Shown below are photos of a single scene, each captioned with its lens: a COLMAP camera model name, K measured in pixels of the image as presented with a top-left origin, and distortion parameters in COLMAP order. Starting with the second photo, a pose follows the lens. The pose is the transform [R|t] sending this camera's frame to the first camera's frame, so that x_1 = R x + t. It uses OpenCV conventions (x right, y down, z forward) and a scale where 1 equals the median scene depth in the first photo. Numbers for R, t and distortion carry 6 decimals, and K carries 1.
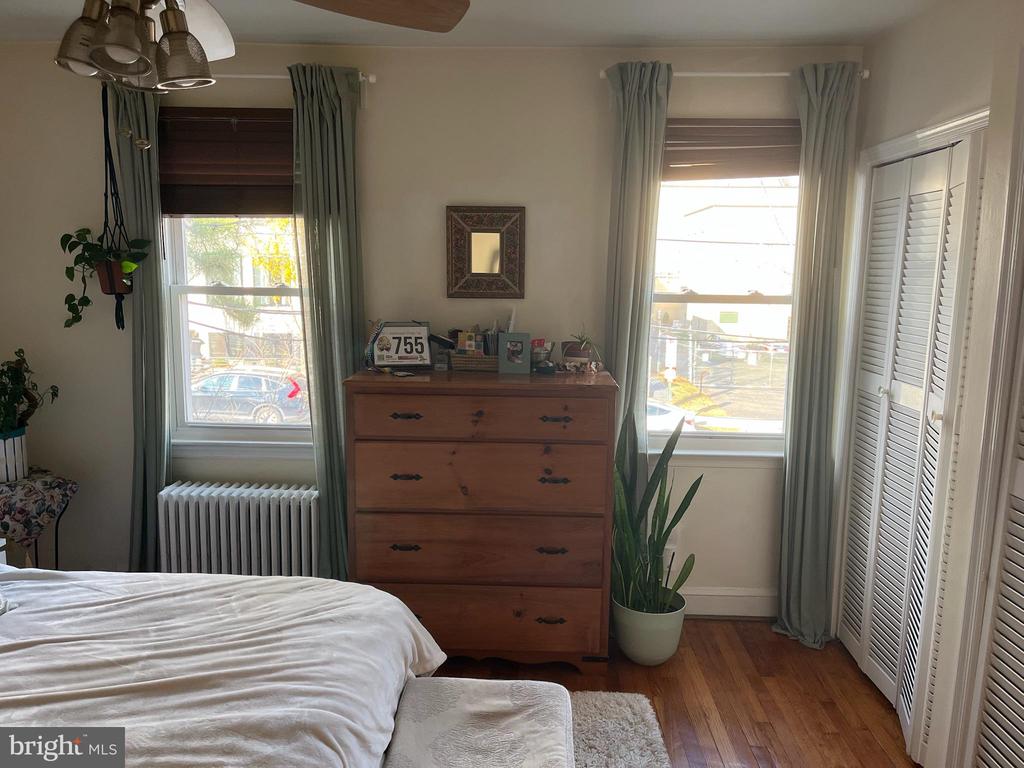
lens RADIAL K [[776.2, 0, 512.0], [0, 776.2, 384.0], [0, 0, 1]] dist [0.061916, -0.080304]
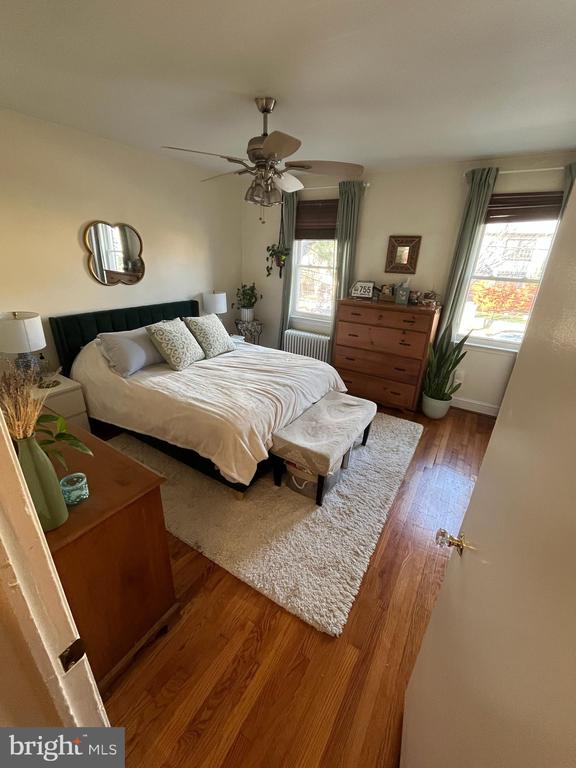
lens RADIAL K [[312.7, 0, 288.0], [0, 312.7, 384.0], [0, 0, 1]] dist [-0.005929, 0.000186]
pose [[0.862769, 0.212270, -0.458880, 0.213826], [-0.101690, 0.961905, 0.253767, 0.019368], [0.495266, -0.172279, 0.851488, -0.150530]]
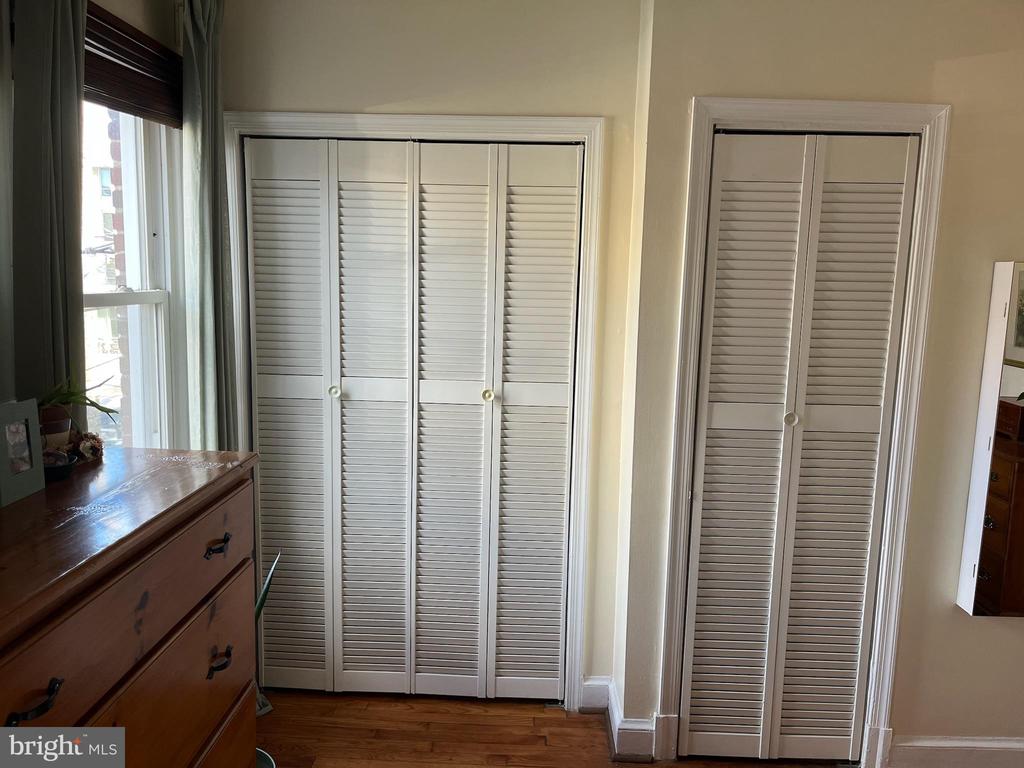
lens RADIAL K [[776.2, 0, 512.0], [0, 776.2, 384.0], [0, 0, 1]] dist [0.061916, -0.080304]
pose [[0.007830, -0.161029, 0.986919, -0.369178], [0.133020, 0.978345, 0.158575, -0.098741], [-0.991082, 0.130038, 0.029080, 0.659330]]
